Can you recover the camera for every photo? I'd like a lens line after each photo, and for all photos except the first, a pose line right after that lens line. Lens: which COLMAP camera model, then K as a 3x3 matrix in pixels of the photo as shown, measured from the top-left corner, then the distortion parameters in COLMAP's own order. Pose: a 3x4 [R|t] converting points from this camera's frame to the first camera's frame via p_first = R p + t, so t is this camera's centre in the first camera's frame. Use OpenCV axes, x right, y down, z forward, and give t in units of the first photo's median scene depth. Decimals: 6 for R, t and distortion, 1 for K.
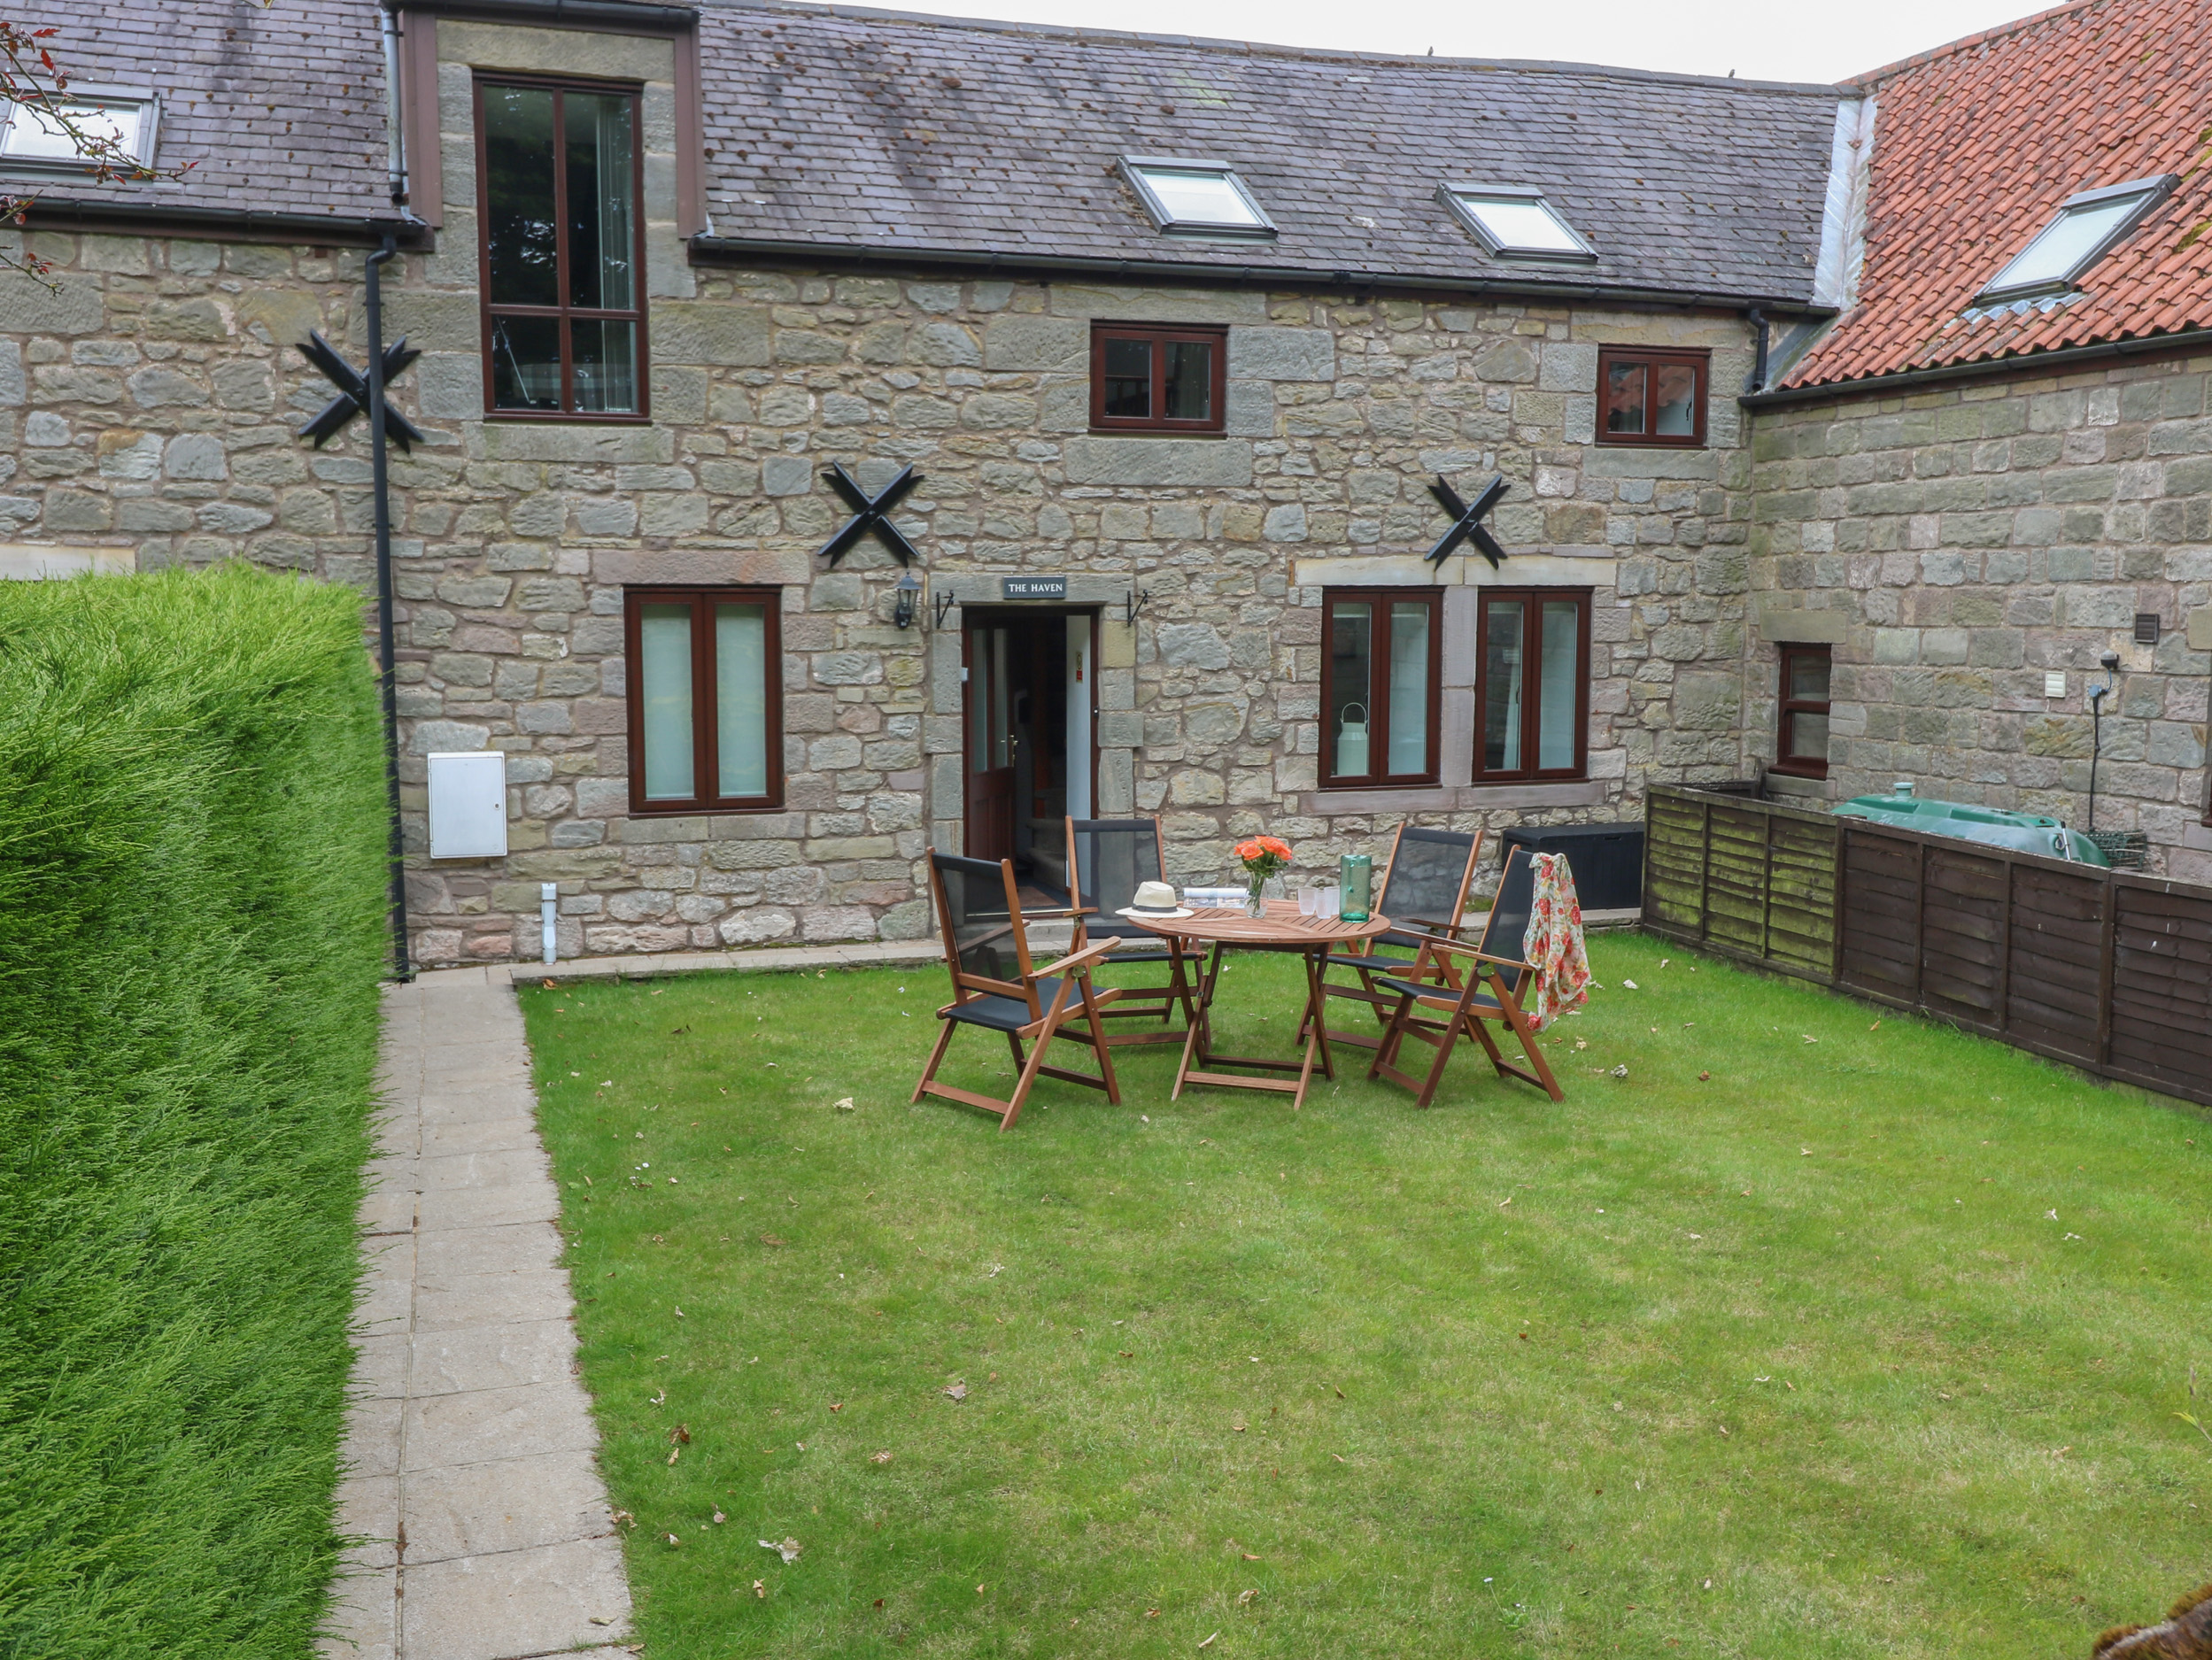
lens RADIAL K [[1955.0, 0, 1099.1], [0, 1955.0, 825.9], [0, 0, 1]] dist [0.022243, -0.025647]
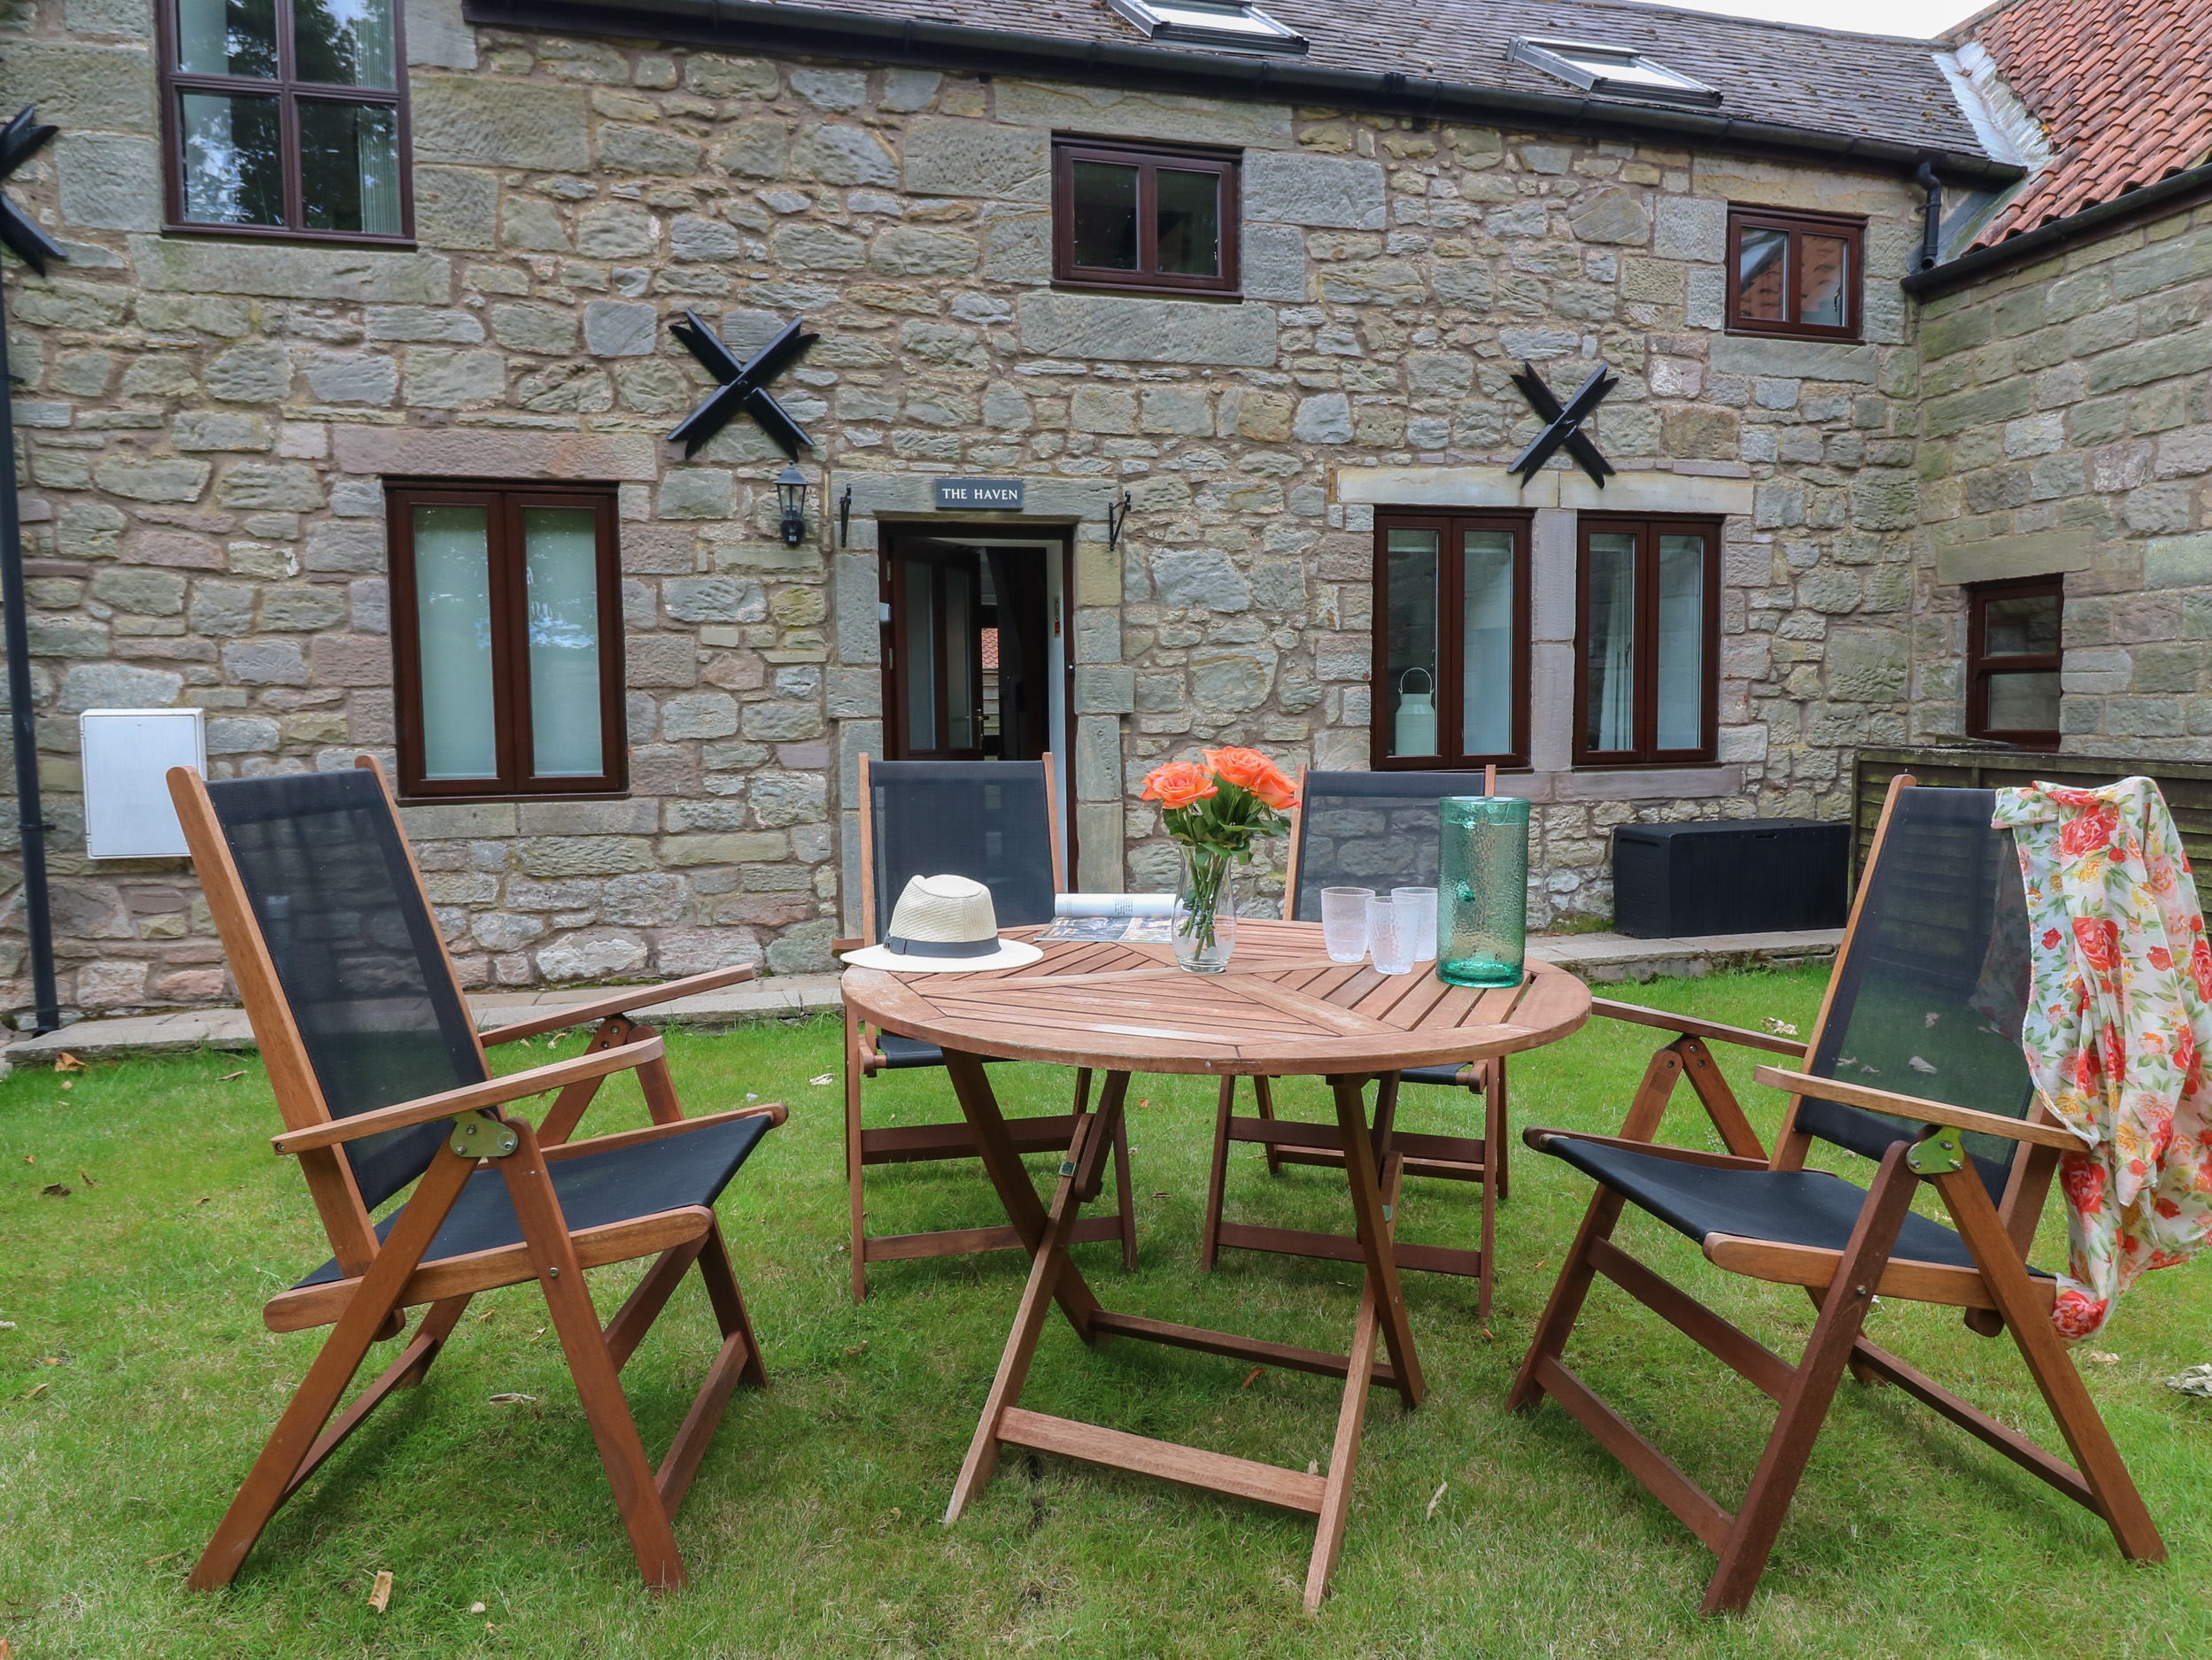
lens RADIAL K [[1371.0, 0, 1110.3], [0, 1371.0, 801.0], [0, 0, 1]] dist [-0.000196, -0.003484]
pose [[0.997079, -0.007058, -0.076048, 0.055281], [0.003495, 0.998894, -0.046878, 0.018270], [0.076295, 0.046476, 0.996002, 0.497691]]
